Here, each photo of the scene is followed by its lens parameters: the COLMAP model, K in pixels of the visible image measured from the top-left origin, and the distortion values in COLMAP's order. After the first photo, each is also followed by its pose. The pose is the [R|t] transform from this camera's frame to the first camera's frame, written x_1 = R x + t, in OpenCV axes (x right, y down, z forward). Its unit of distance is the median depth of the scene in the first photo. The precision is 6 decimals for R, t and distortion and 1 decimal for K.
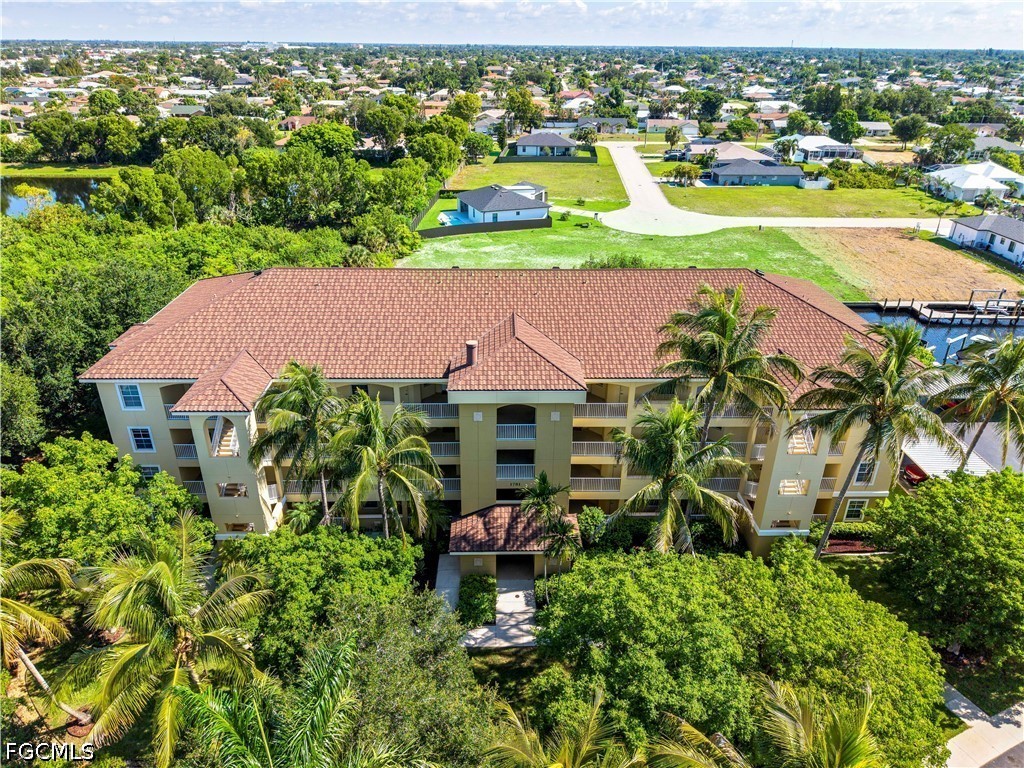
lens RADIAL K [[685.5, 0, 512.0], [0, 685.5, 384.0], [0, 0, 1]] dist [0.031325, -0.037582]
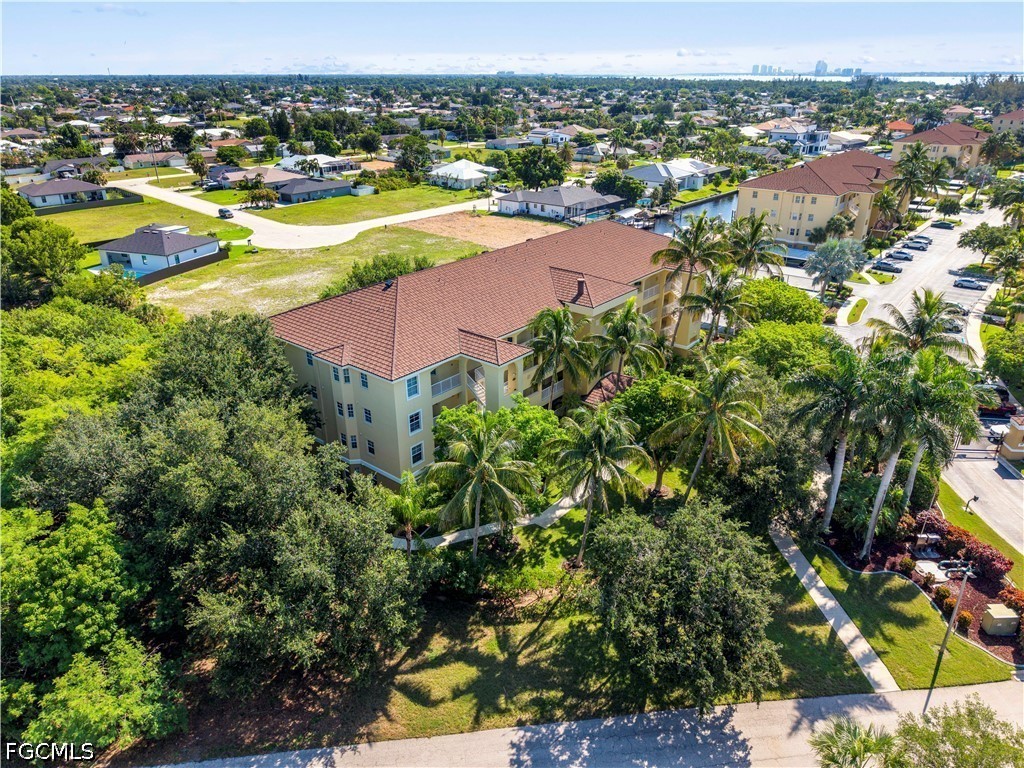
lens RADIAL K [[685.5, 0, 512.0], [0, 685.5, 384.0], [0, 0, 1]] dist [0.031325, -0.037582]
pose [[0.659441, -0.320637, 0.679948, -0.424484], [0.341602, 0.933513, 0.108908, -0.019705], [-0.669660, 0.160453, 0.725127, -0.004471]]
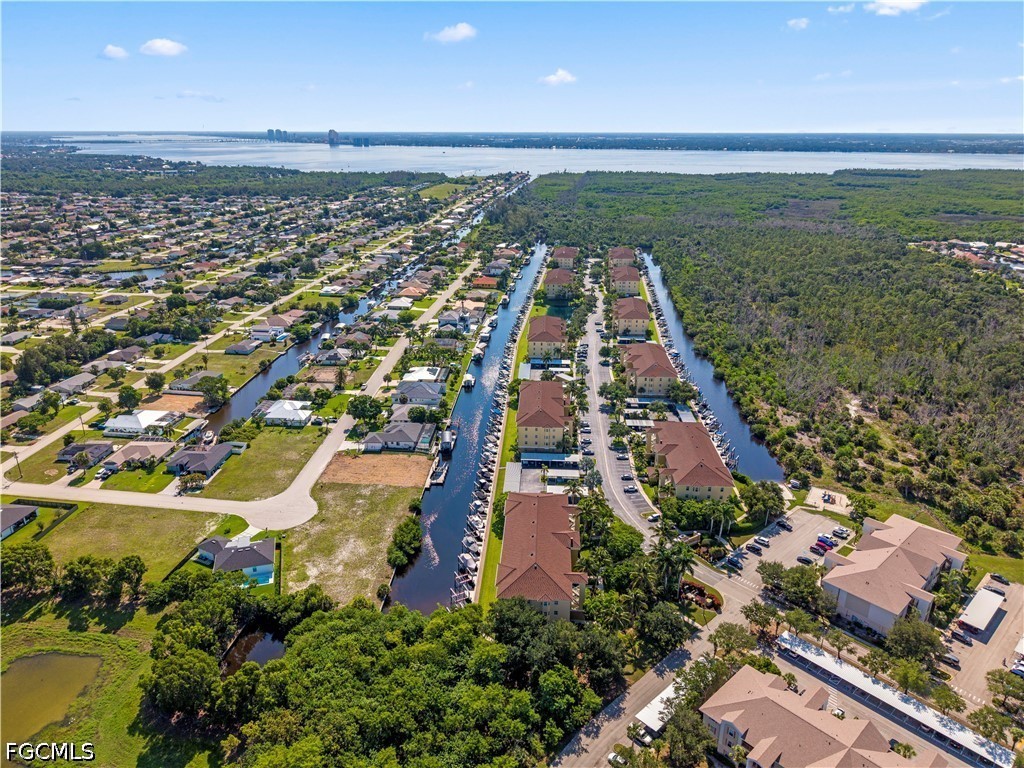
lens RADIAL K [[685.5, 0, 512.0], [0, 685.5, 384.0], [0, 0, 1]] dist [0.031325, -0.037582]
pose [[0.081306, -0.360053, 0.929382, -1.319567], [0.441322, 0.849082, 0.290335, -0.812053], [-0.893658, 0.386551, 0.227934, -0.041309]]
